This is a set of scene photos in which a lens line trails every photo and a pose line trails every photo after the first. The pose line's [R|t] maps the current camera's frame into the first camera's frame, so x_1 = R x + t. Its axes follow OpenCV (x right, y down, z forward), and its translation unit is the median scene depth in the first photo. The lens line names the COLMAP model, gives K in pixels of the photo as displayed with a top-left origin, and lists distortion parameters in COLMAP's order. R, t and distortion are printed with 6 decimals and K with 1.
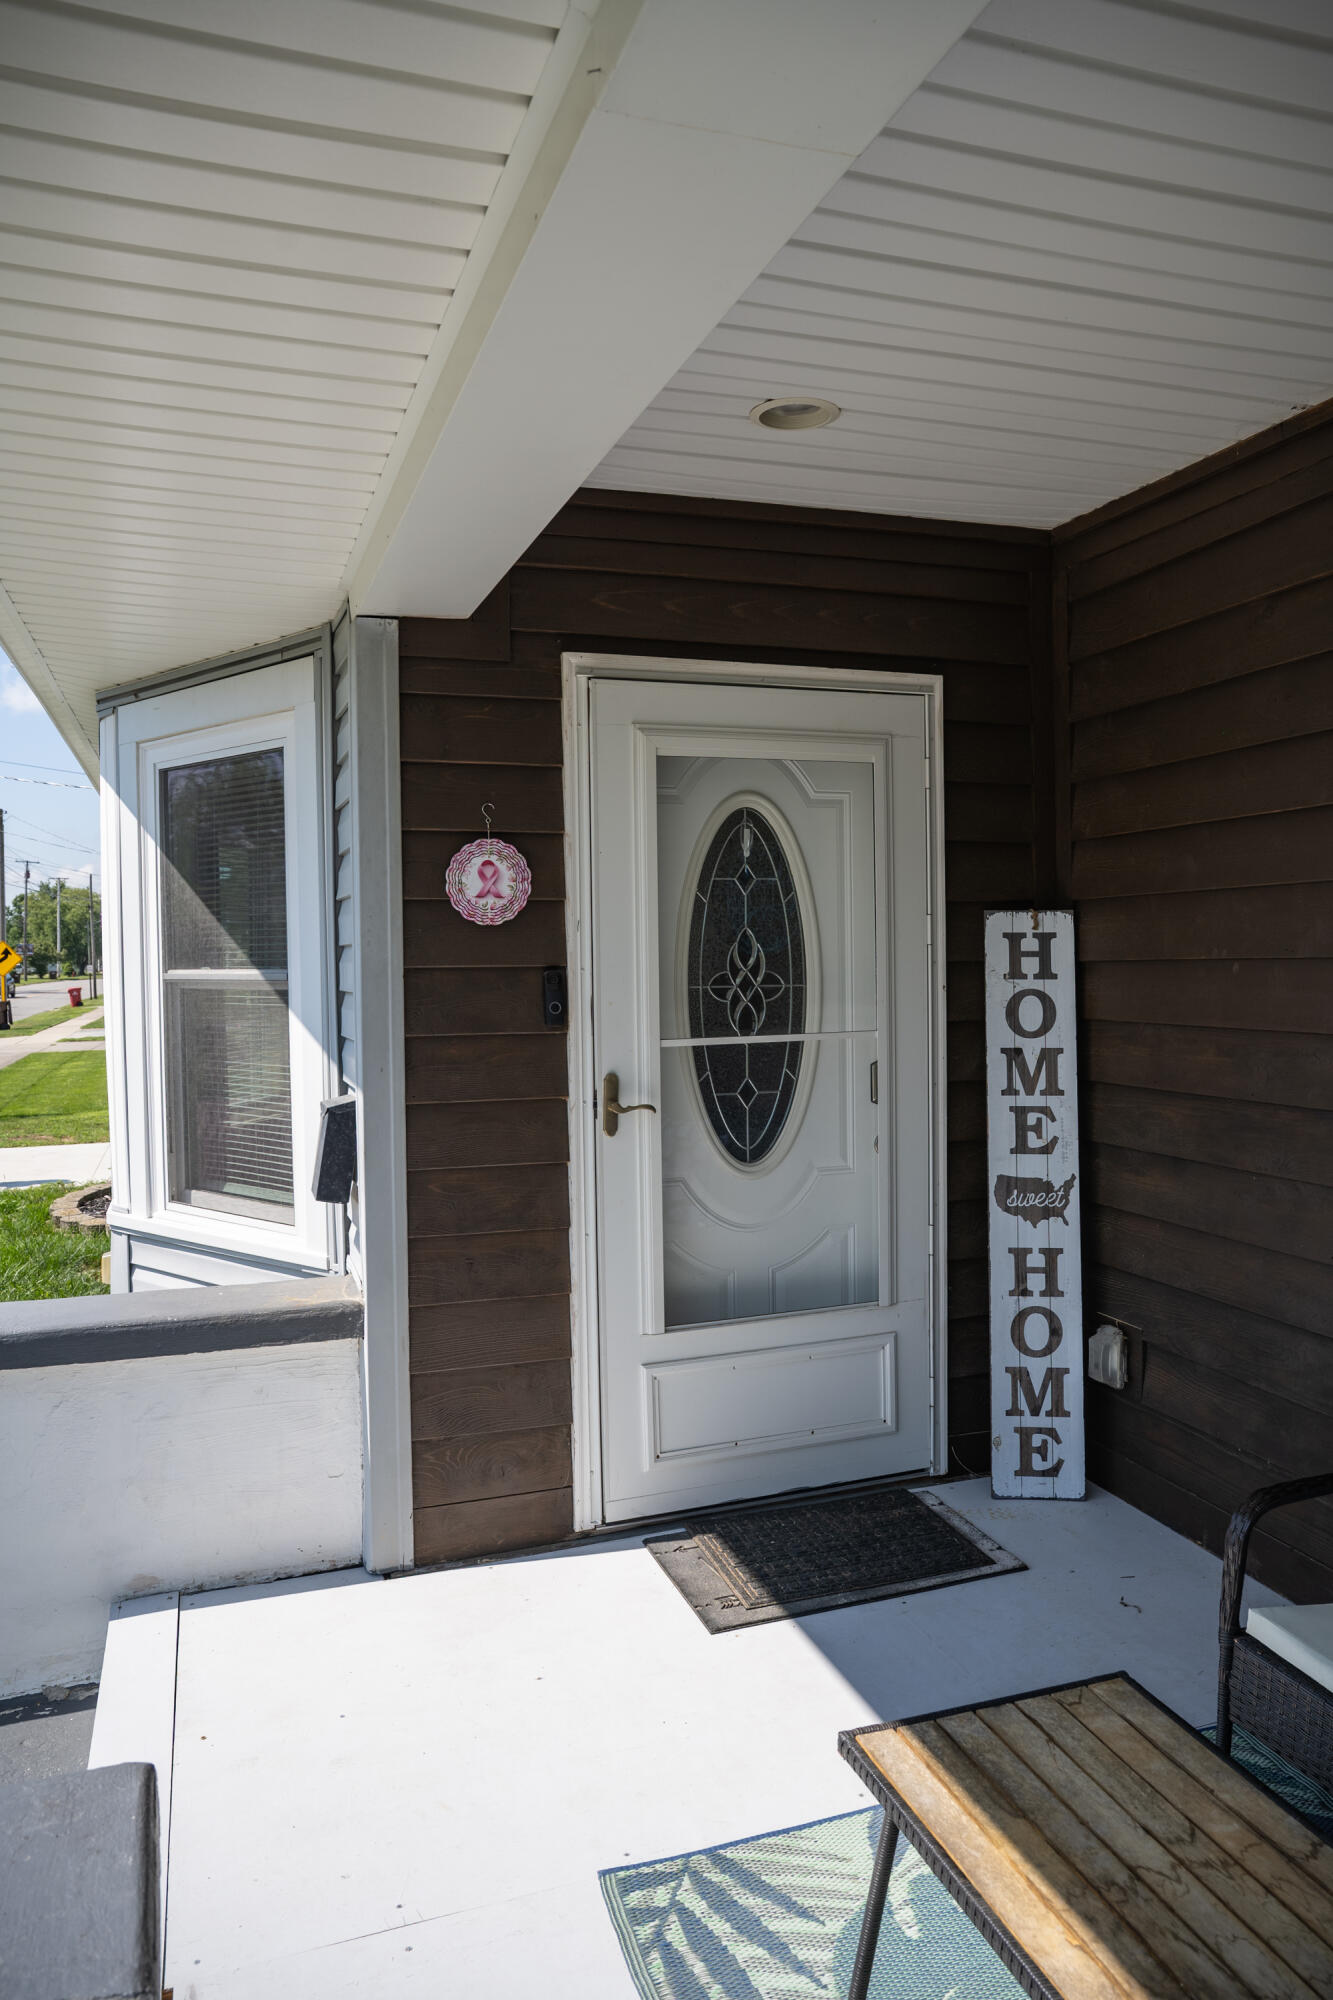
lens RADIAL K [[1370.3, 0, 666.5], [0, 1370.3, 1000.0], [0, 0, 1]] dist [-0.081181, 0.077981]
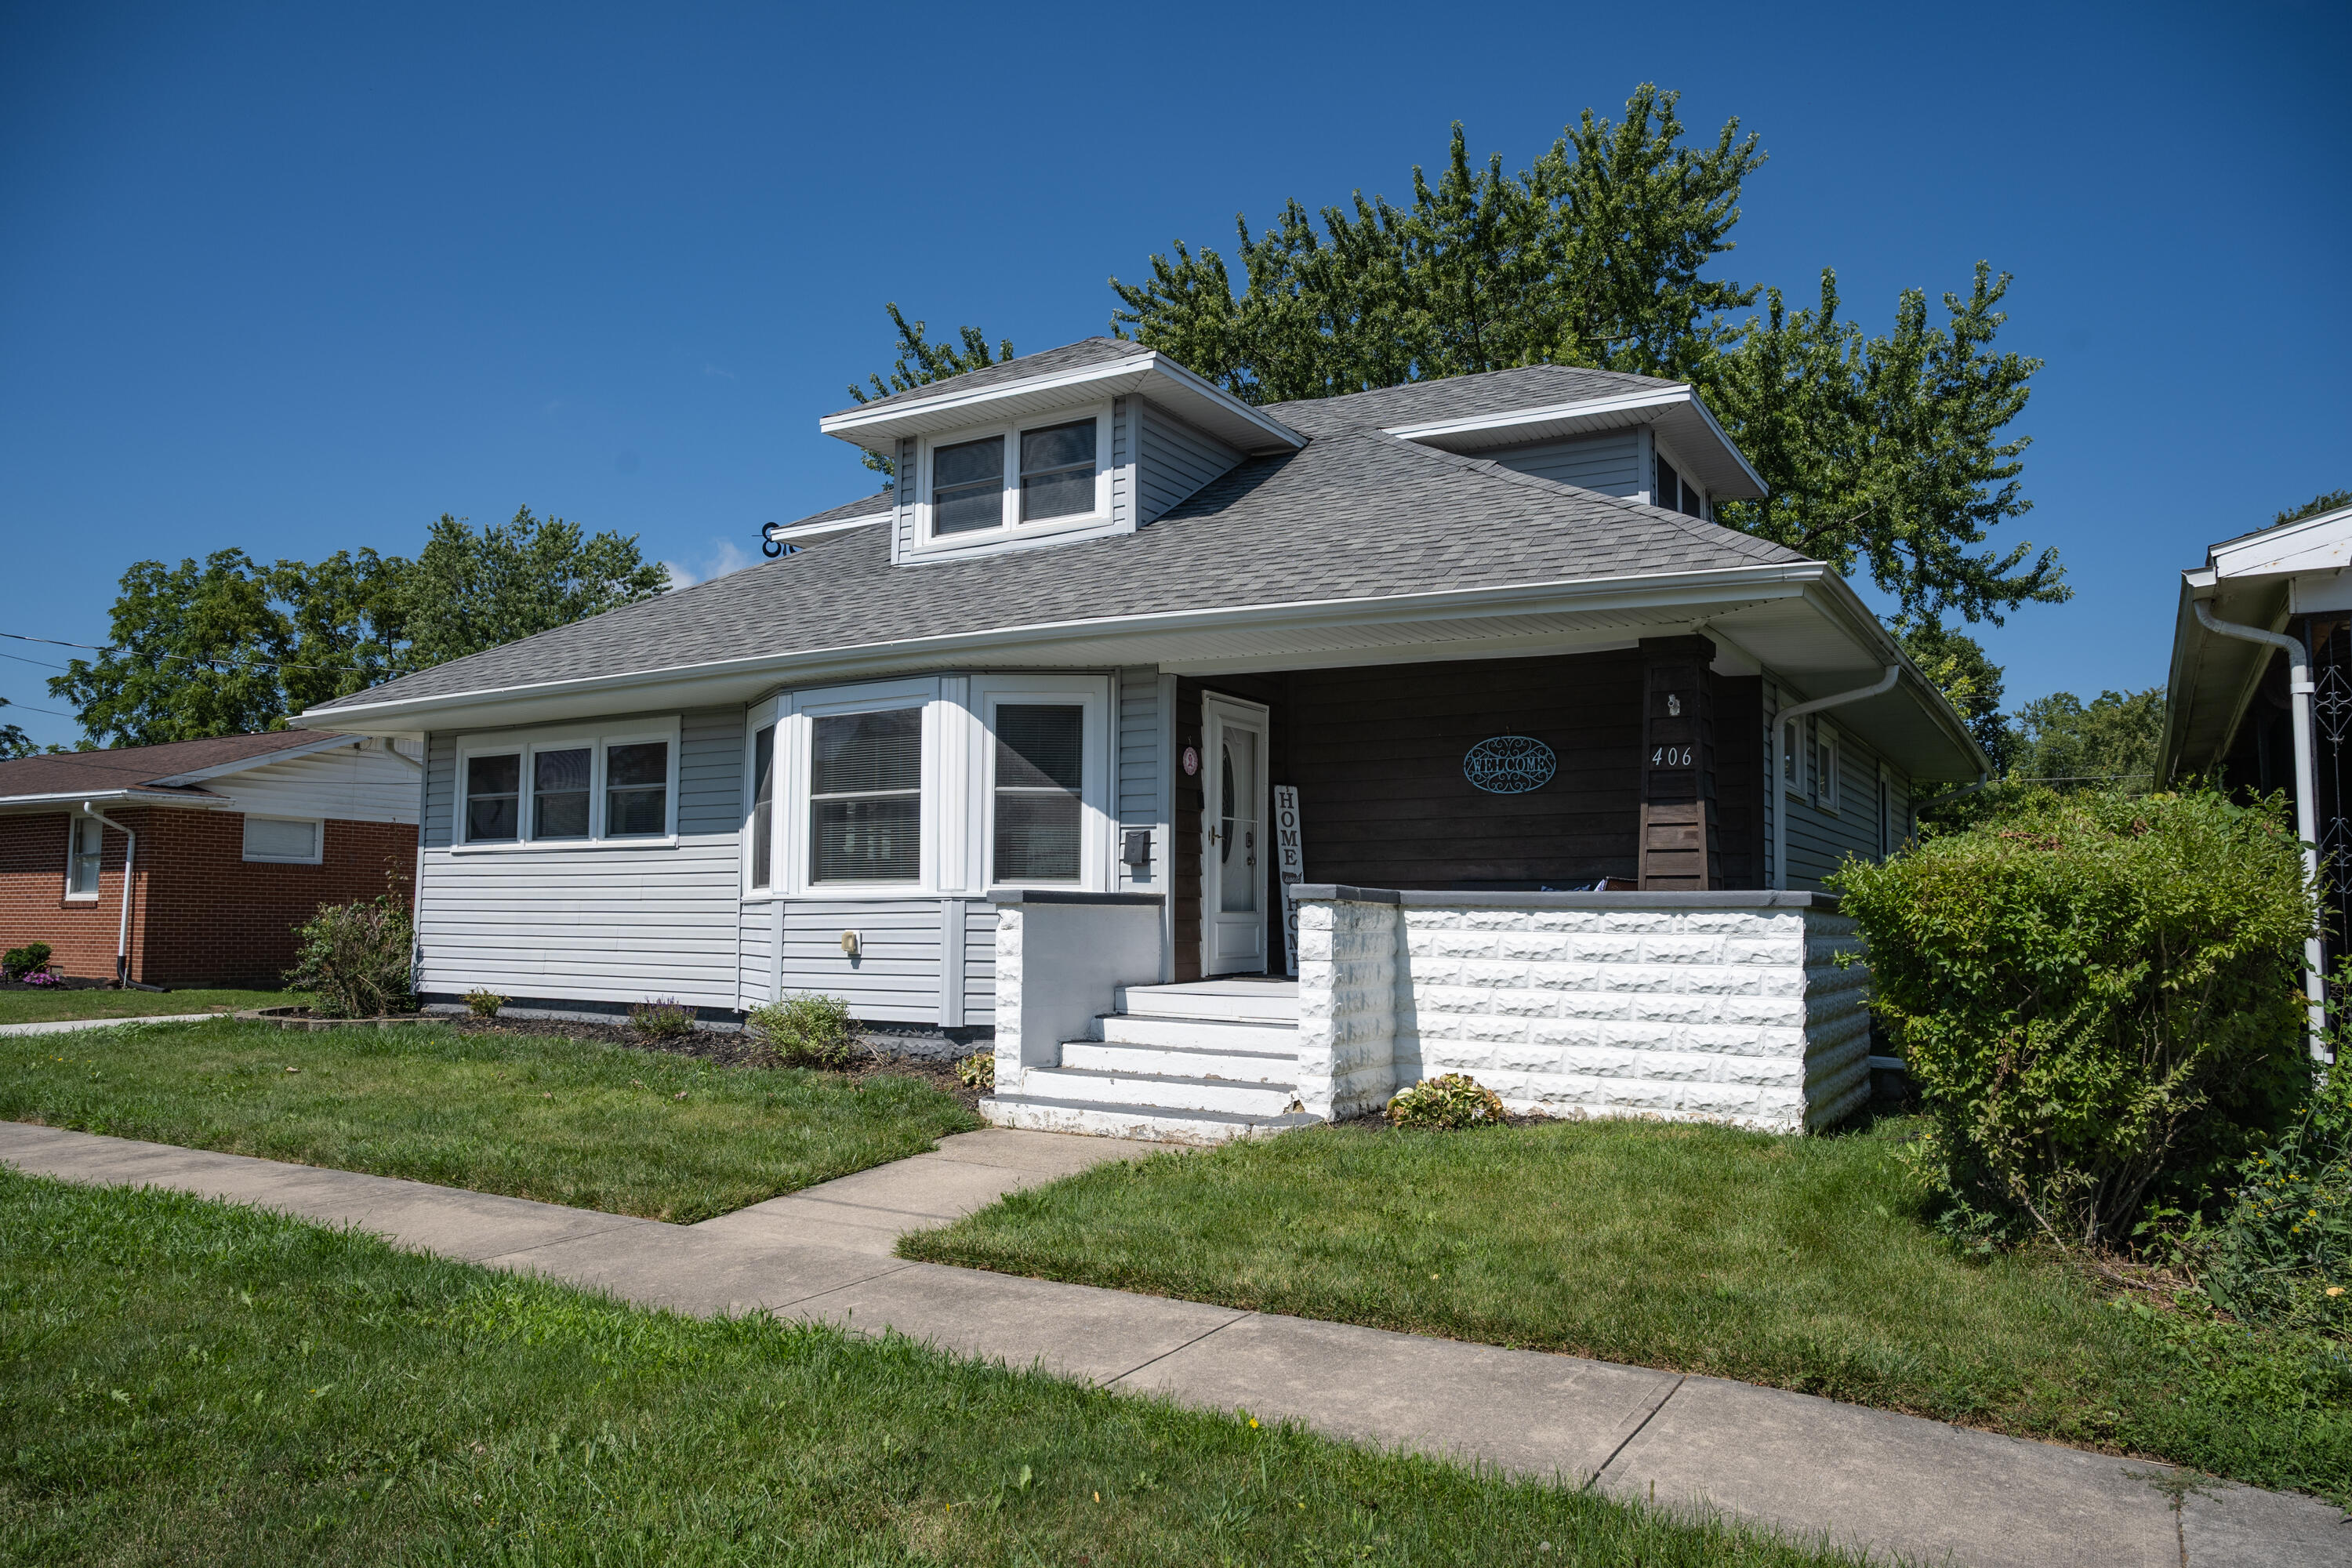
lens RADIAL K [[1631.2, 0, 1172.5], [0, 1631.2, 803.8], [0, 0, 1]] dist [-0.083588, 0.106880]
pose [[0.760029, 0.066747, 0.646453, -2.319671], [0.002942, 0.994348, -0.106126, 0.366986], [-0.649883, 0.082560, 0.755537, -1.608130]]
